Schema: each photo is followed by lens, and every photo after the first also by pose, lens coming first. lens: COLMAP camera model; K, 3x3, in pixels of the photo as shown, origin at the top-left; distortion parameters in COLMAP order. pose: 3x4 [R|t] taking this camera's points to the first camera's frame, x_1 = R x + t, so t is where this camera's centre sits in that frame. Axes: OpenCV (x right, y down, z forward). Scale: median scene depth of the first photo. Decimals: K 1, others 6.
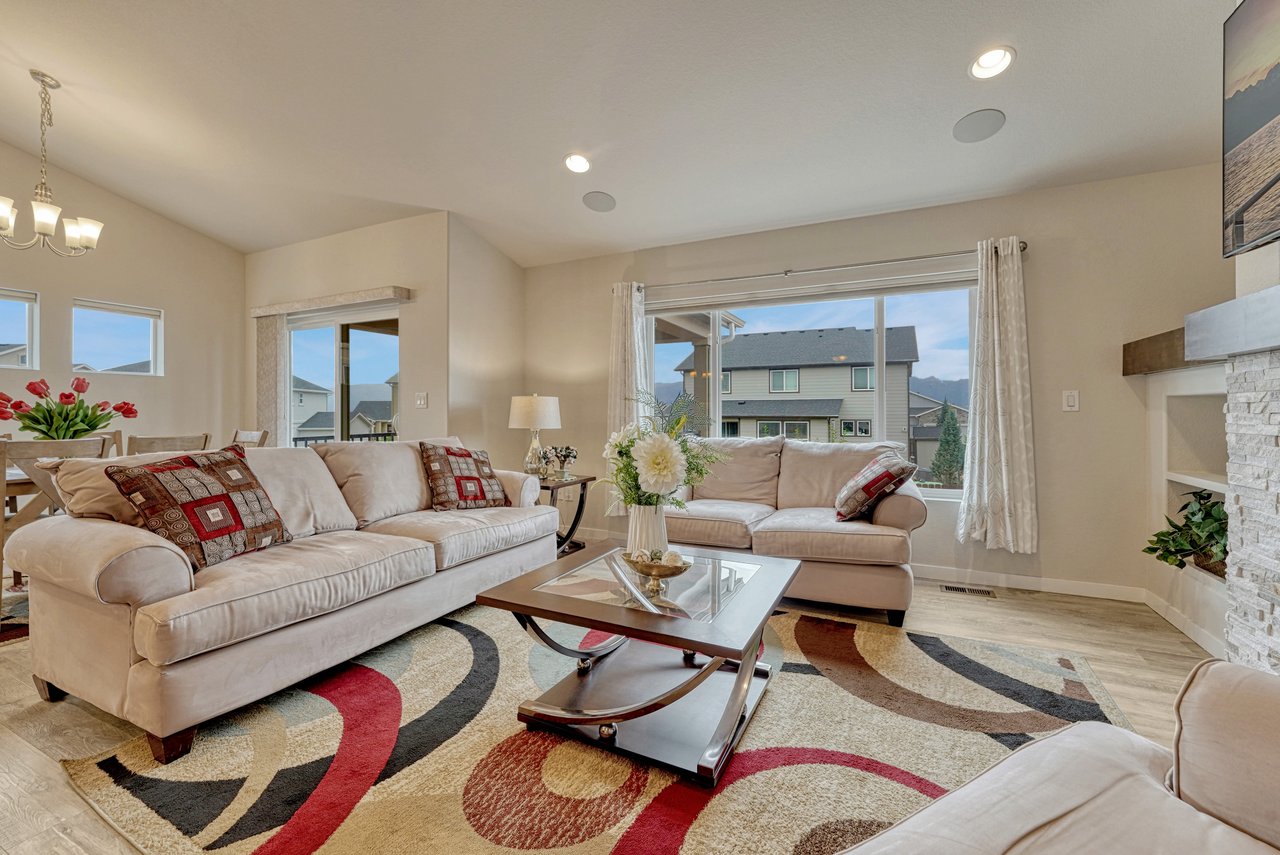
lens RADIAL K [[527.5, 0, 638.3], [0, 527.5, 413.9], [0, 0, 1]] dist [-0.008826, -0.000949]
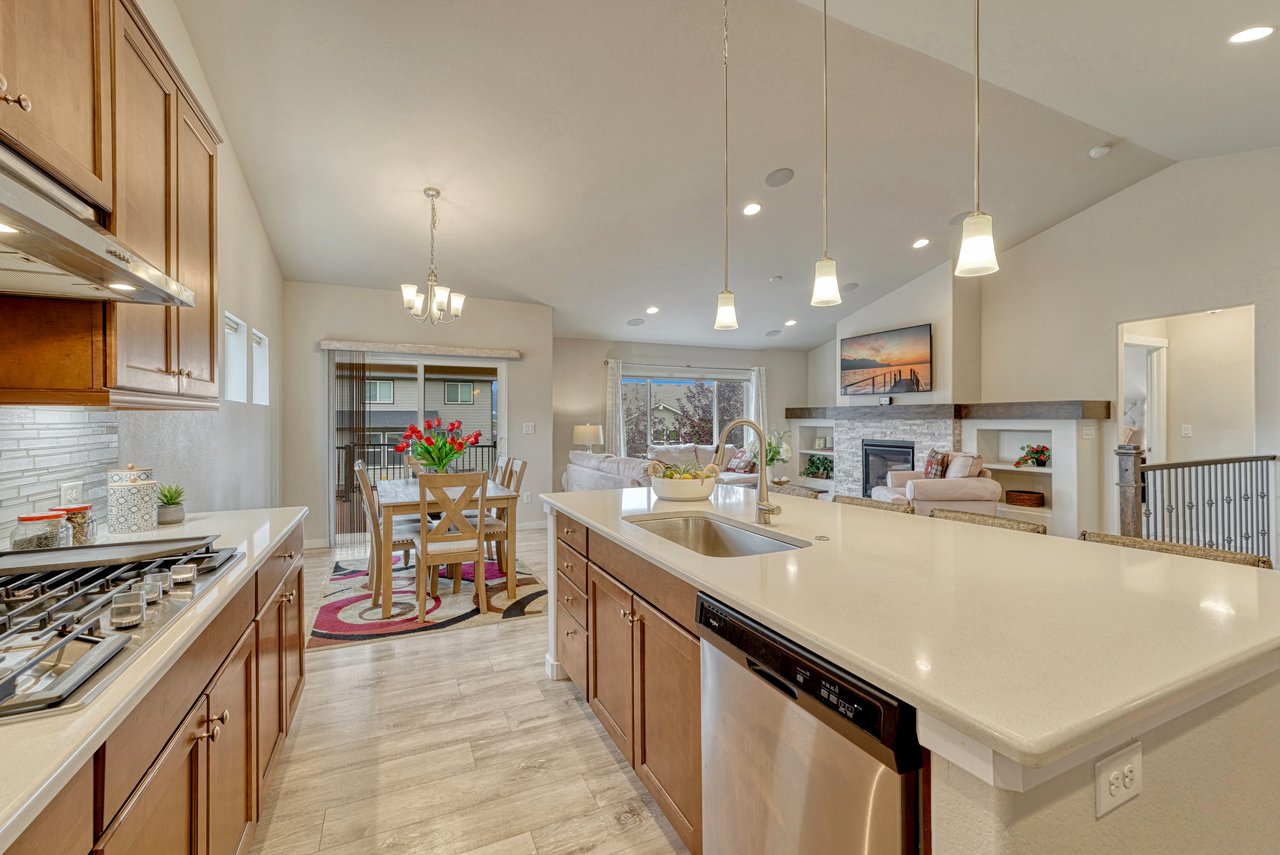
lens RADIAL K [[527.5, 0, 642.6], [0, 527.5, 426.3], [0, 0, 1]] dist [-0.008826, -0.000949]
pose [[0.634520, -0.009993, 0.772842, -1.938838], [0.003560, 0.999944, 0.010006, -0.063820], [-0.772899, -0.003597, 0.634519, -0.278221]]
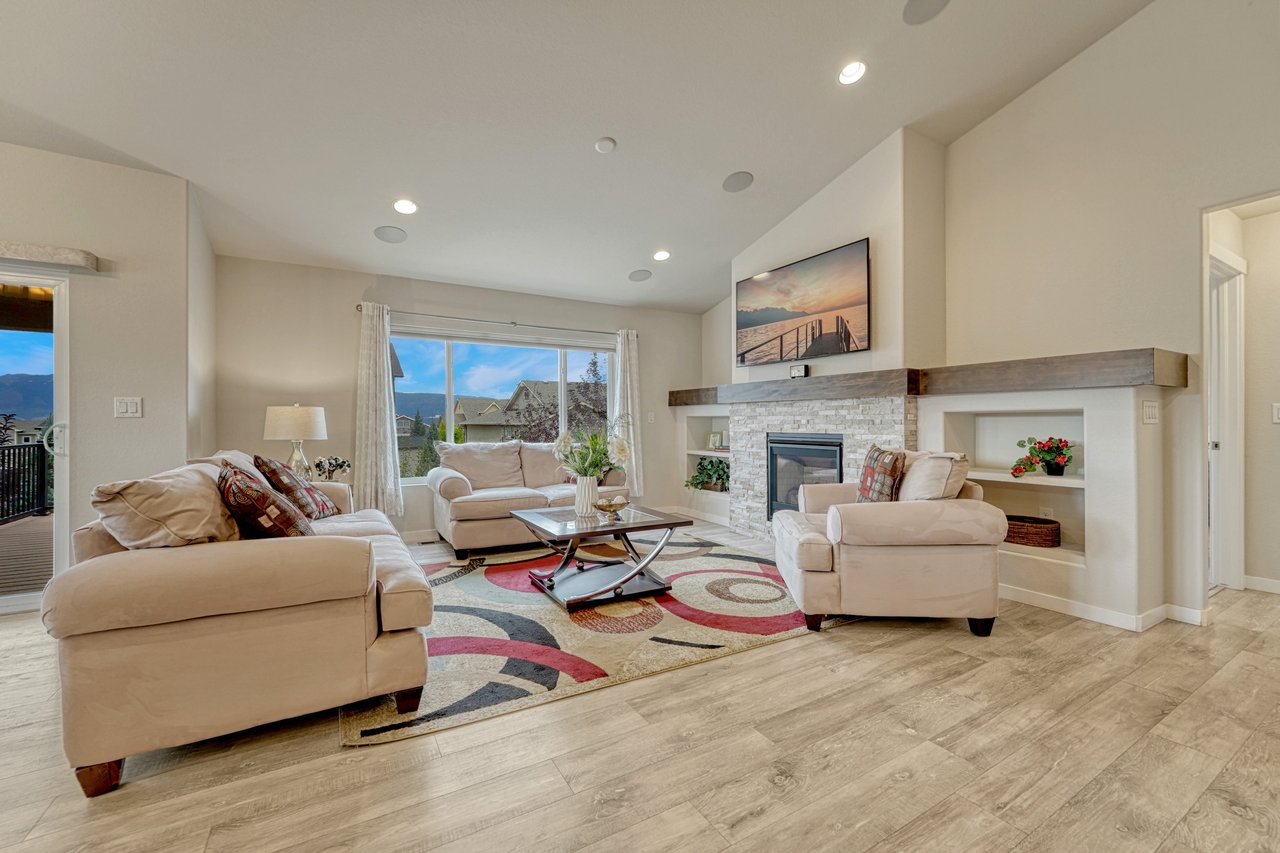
lens RADIAL K [[527.5, 0, 639.2], [0, 527.5, 421.8], [0, 0, 1]] dist [-0.008826, -0.000949]
pose [[0.551604, 0.004092, 0.834096, -0.910242], [0.001322, 0.999982, -0.005780, 0.001791], [-0.834105, 0.004291, 0.551589, -0.065348]]
